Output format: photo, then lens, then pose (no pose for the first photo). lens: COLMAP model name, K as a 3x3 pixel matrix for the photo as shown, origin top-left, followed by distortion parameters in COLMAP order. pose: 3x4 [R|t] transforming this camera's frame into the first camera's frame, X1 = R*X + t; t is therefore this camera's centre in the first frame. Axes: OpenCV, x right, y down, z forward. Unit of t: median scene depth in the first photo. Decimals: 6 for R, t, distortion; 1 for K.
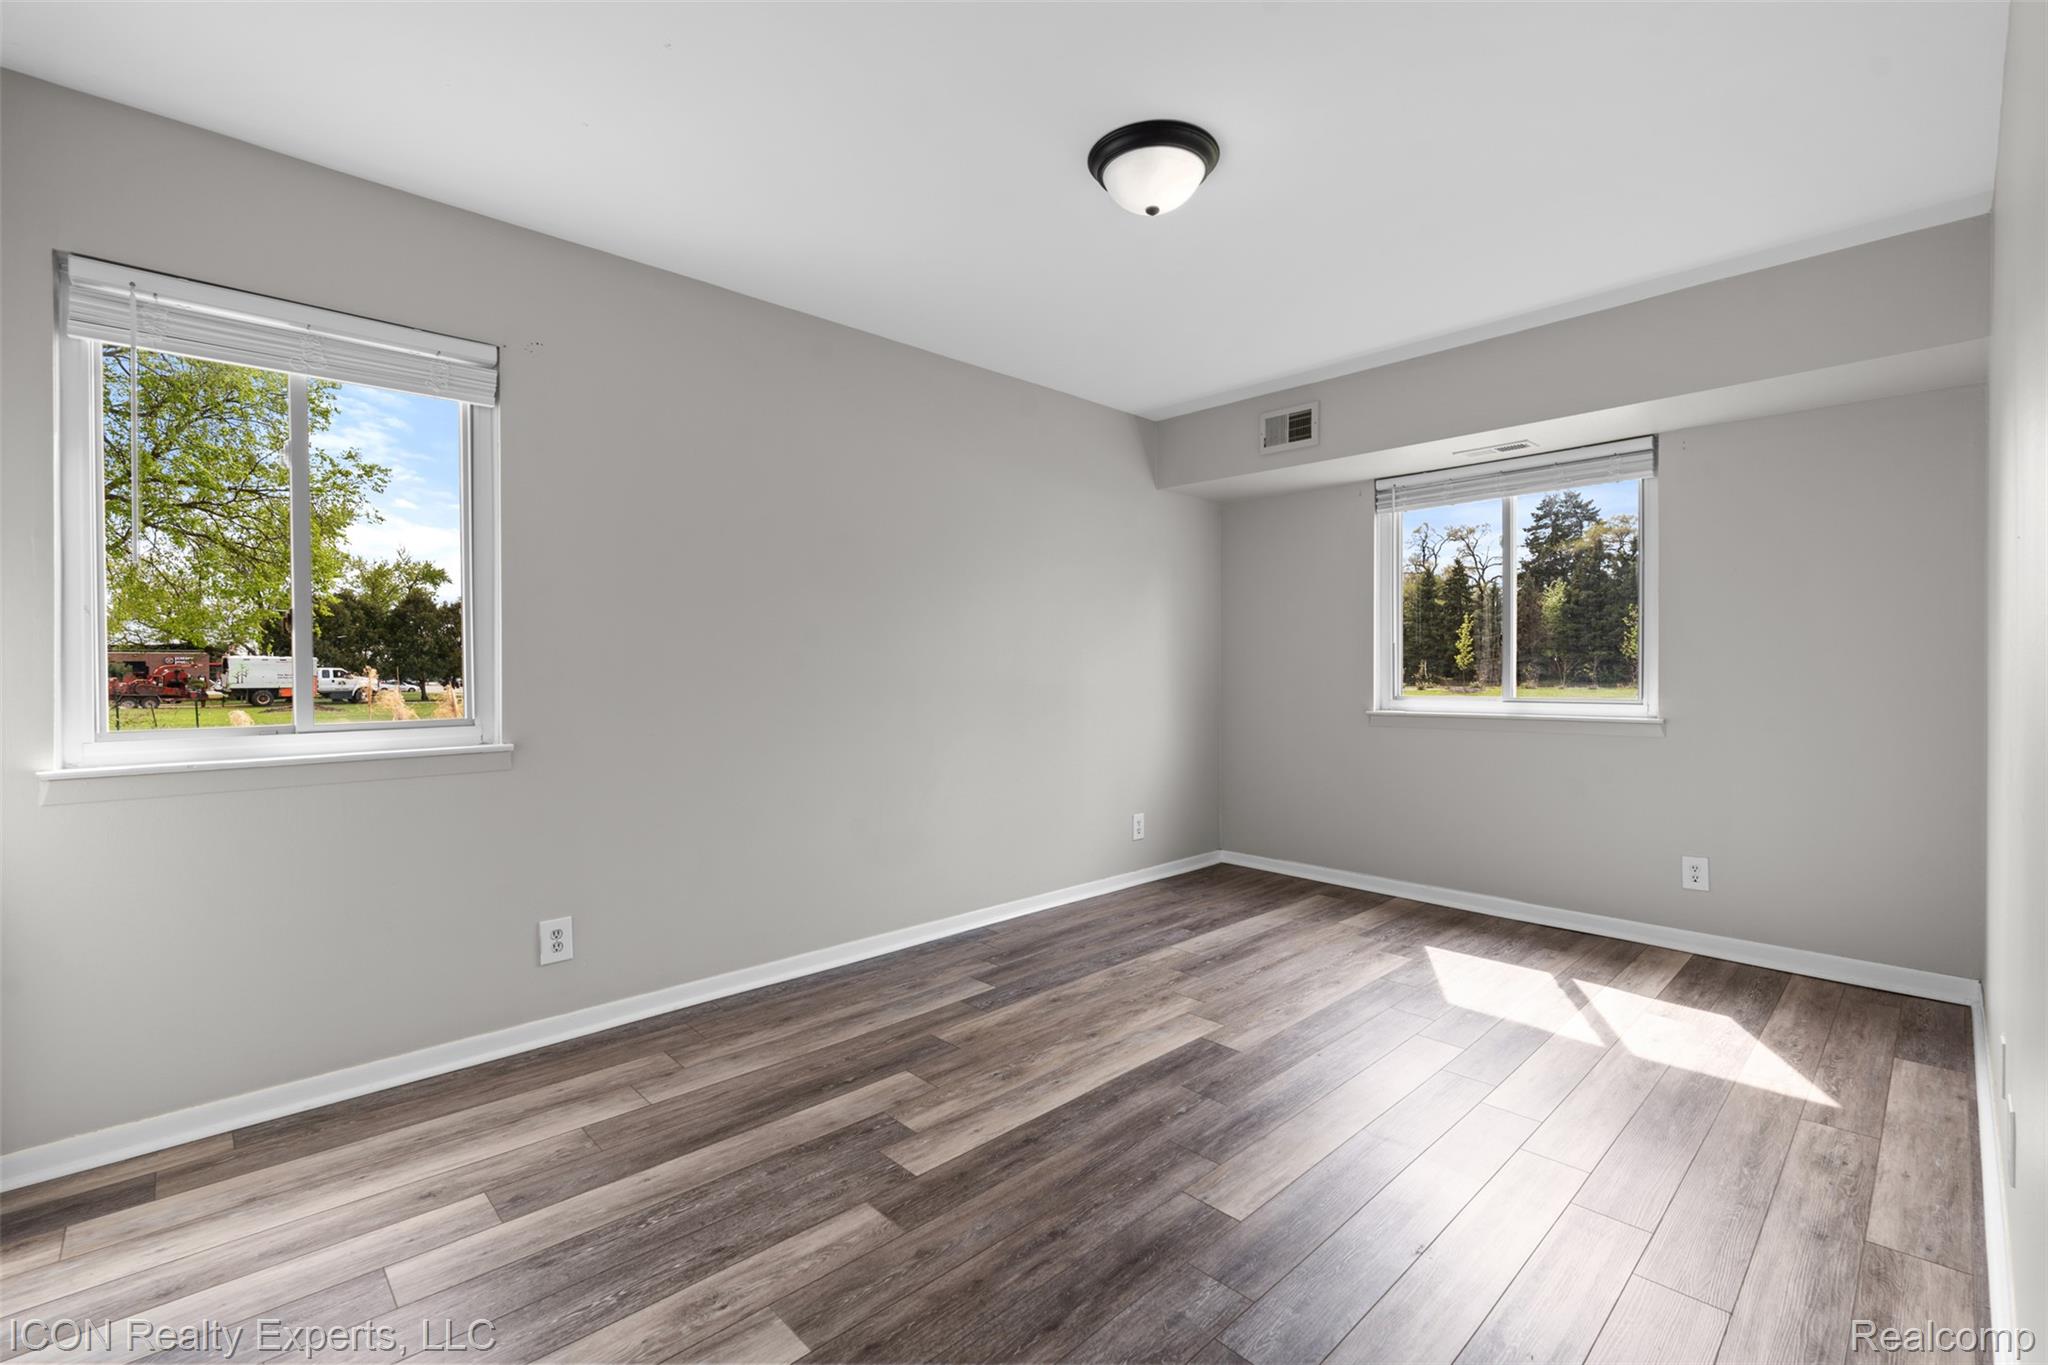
lens RADIAL K [[894.2, 0, 1028.7], [0, 894.2, 687.2], [0, 0, 1]] dist [-0.002440, -0.000478]
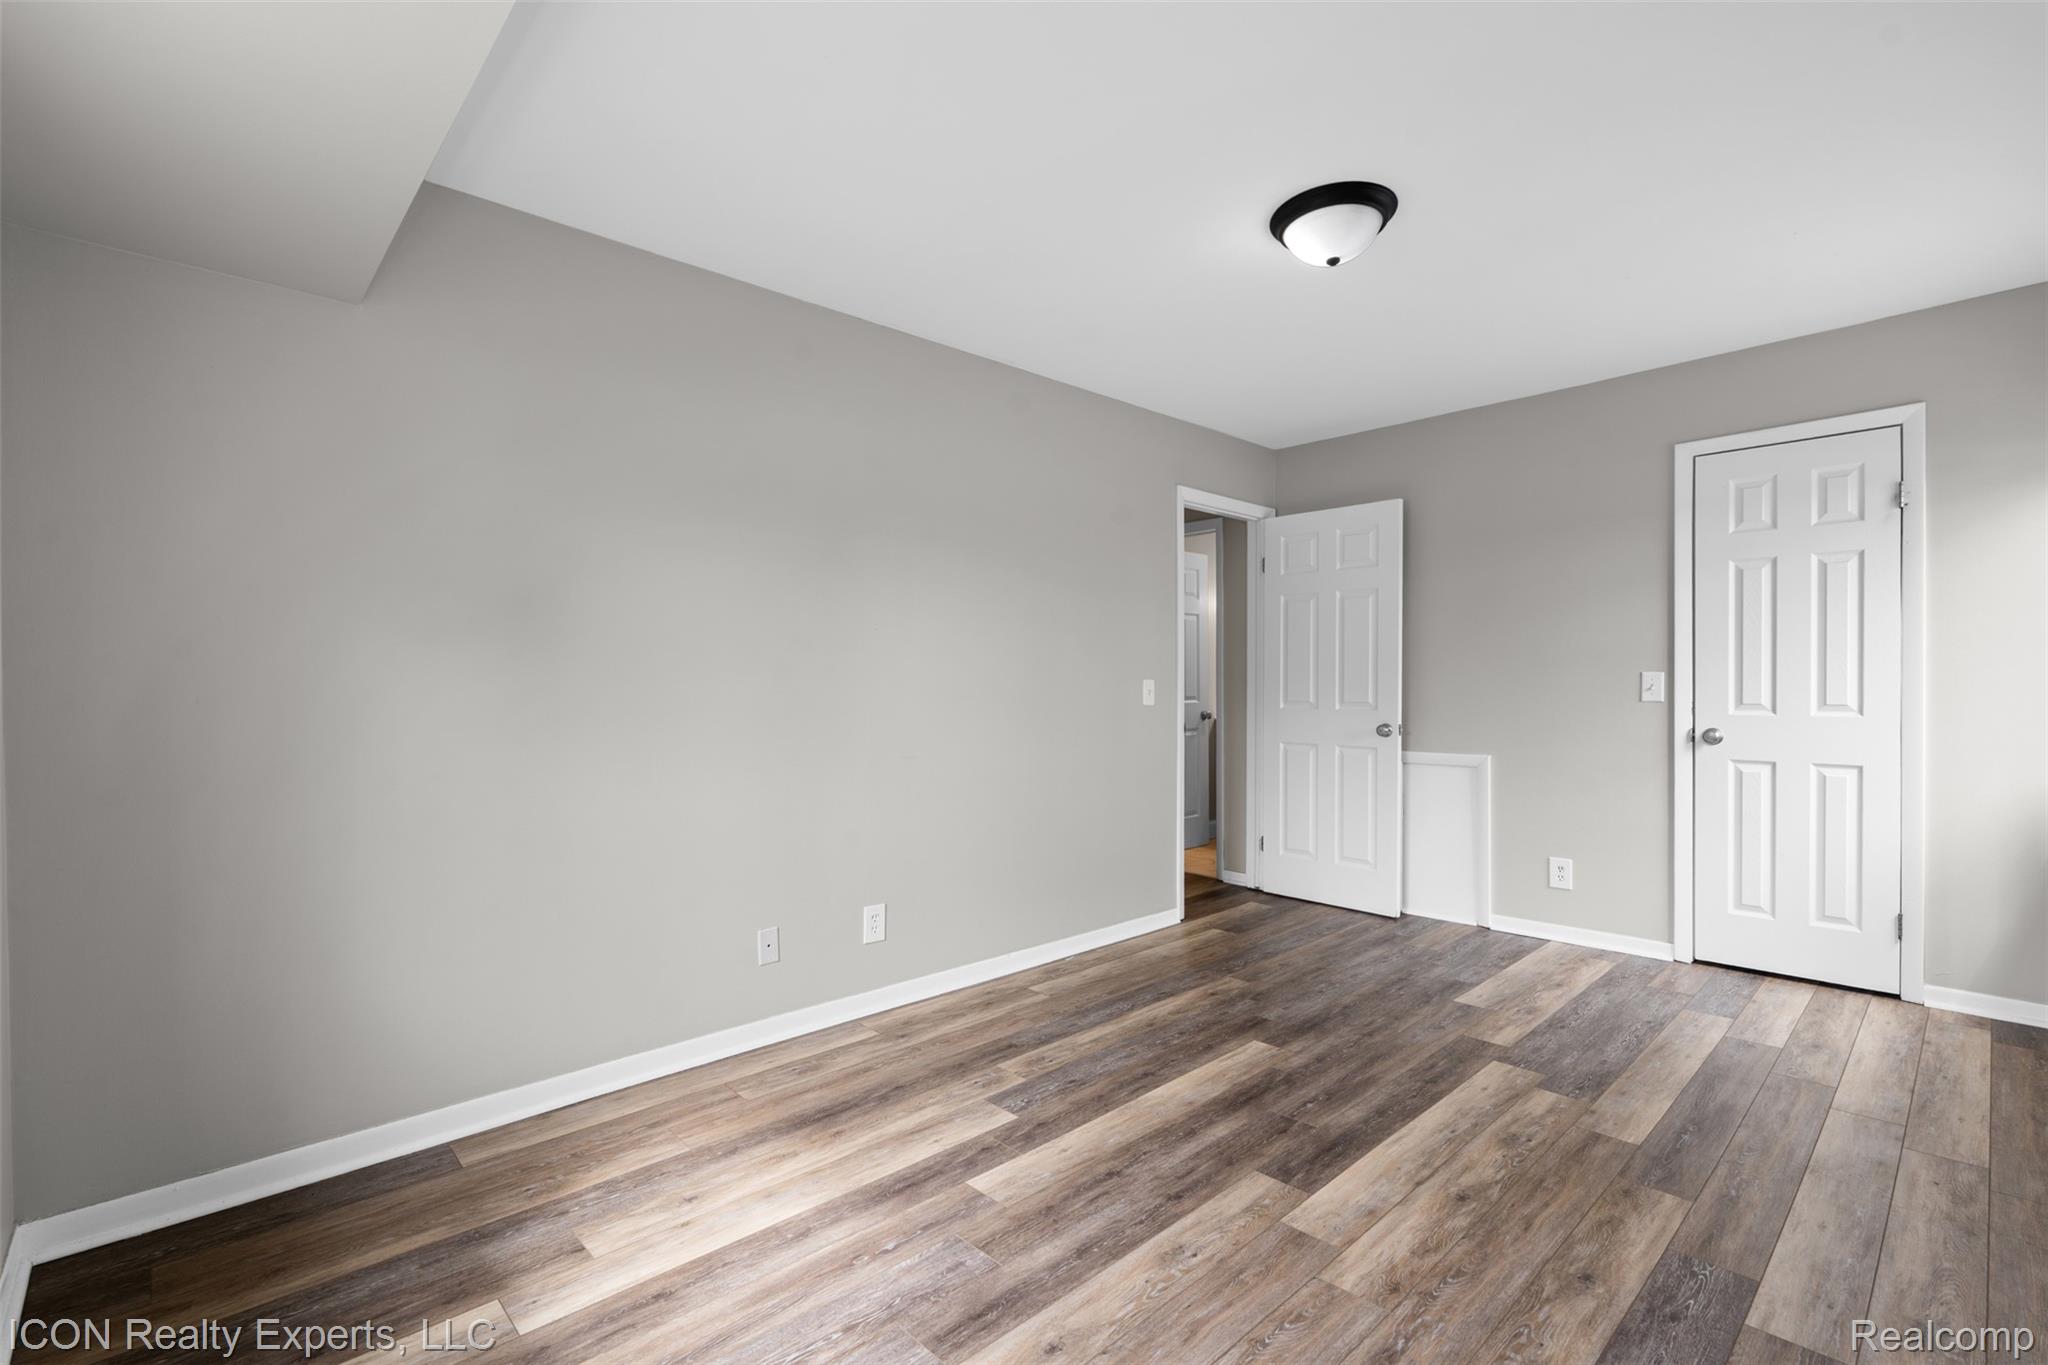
lens RADIAL K [[894.2, 0, 1028.7], [0, 894.2, 687.2], [0, 0, 1]] dist [-0.002440, -0.000478]
pose [[-0.999849, 0.010385, 0.013958, 0.475432], [0.010635, 0.999782, 0.017955, -0.043955], [-0.013768, 0.018101, -0.999741, 2.012546]]
